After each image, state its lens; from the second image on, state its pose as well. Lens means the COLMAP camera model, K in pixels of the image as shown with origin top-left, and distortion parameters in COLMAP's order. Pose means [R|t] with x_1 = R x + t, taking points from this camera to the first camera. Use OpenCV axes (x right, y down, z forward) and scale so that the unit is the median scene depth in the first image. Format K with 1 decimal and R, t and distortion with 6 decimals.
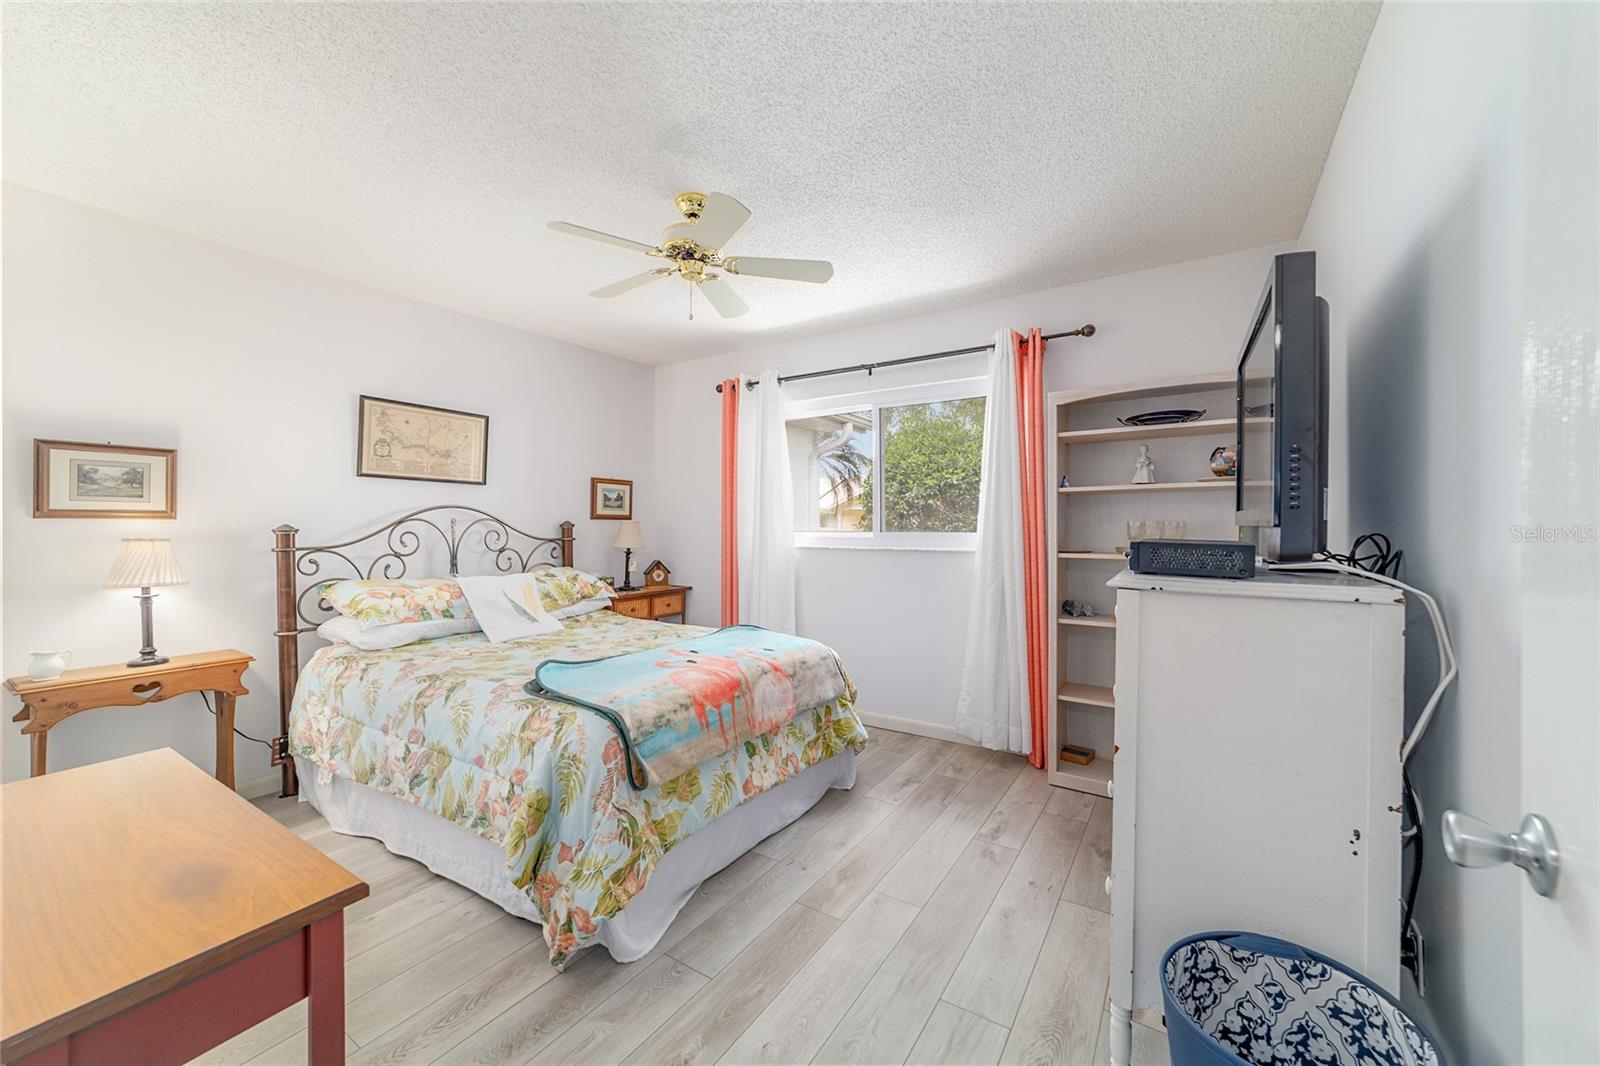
lens RADIAL K [[620.8, 0, 799.5], [0, 620.8, 530.1], [0, 0, 1]] dist [-0.018831, 0.008064]
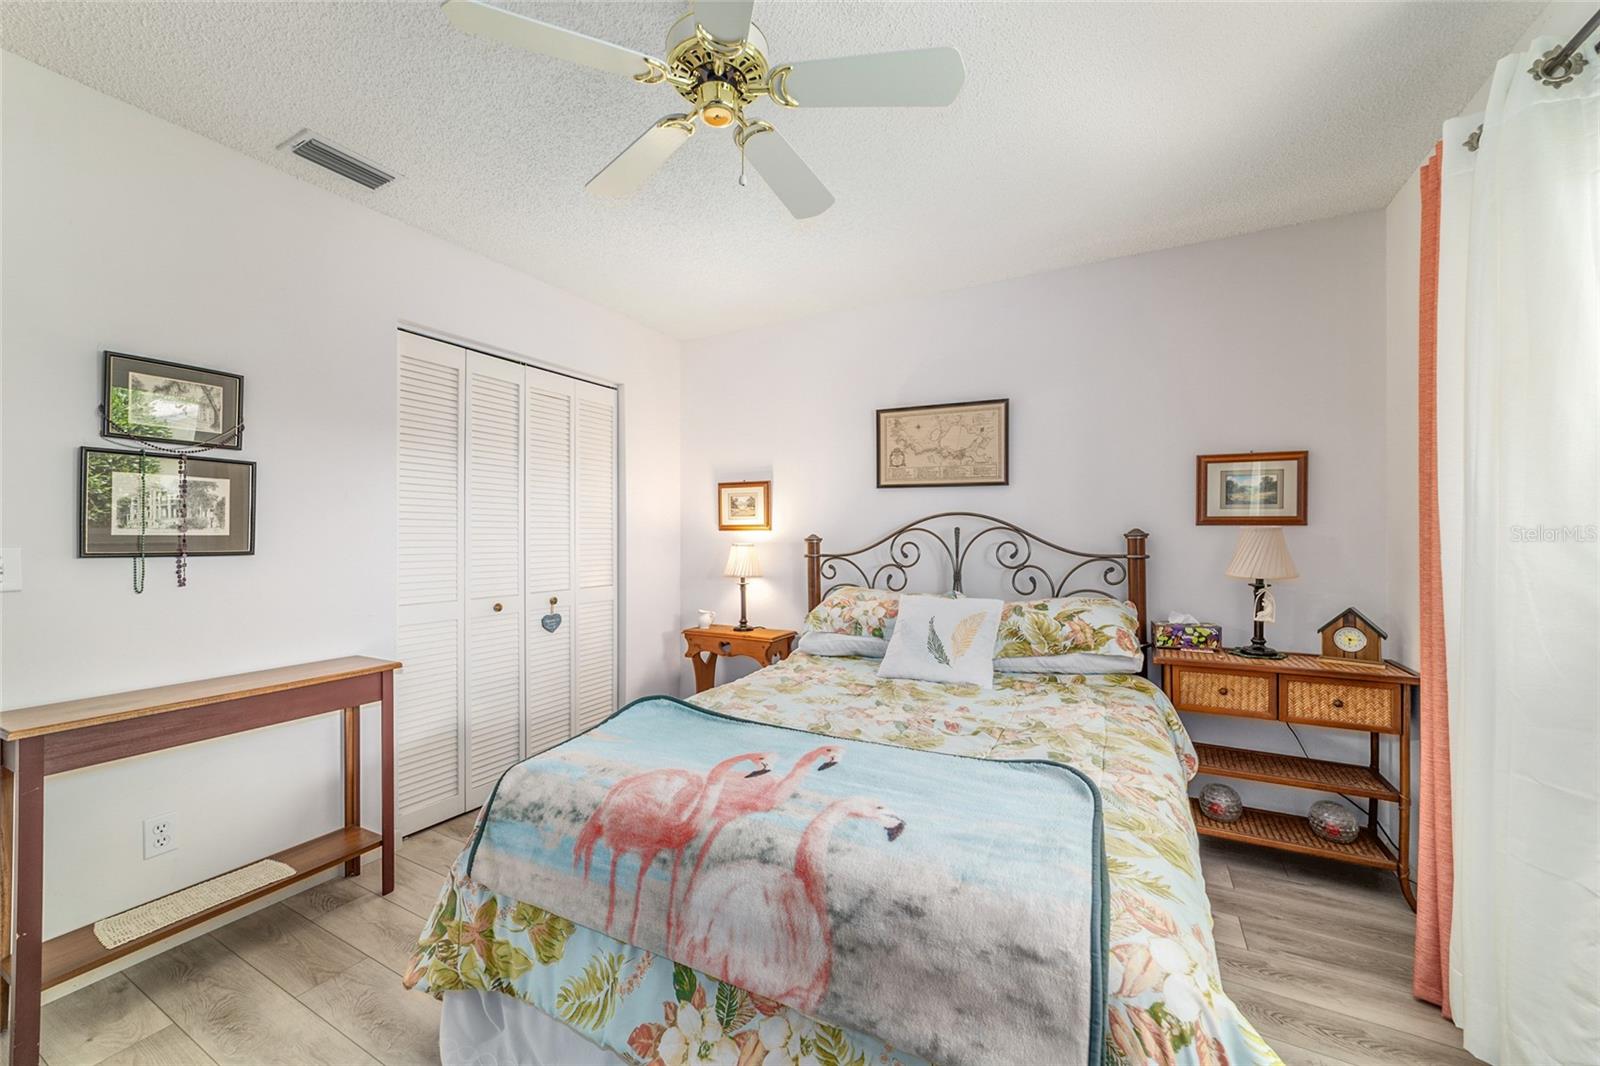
lens RADIAL K [[620.8, 0, 799.5], [0, 620.8, 530.1], [0, 0, 1]] dist [-0.018831, 0.008064]
pose [[0.074075, -0.004075, -0.997244, 0.320172], [-0.005936, 0.999972, -0.004527, -0.010455], [0.997235, 0.006255, 0.074049, 0.781300]]
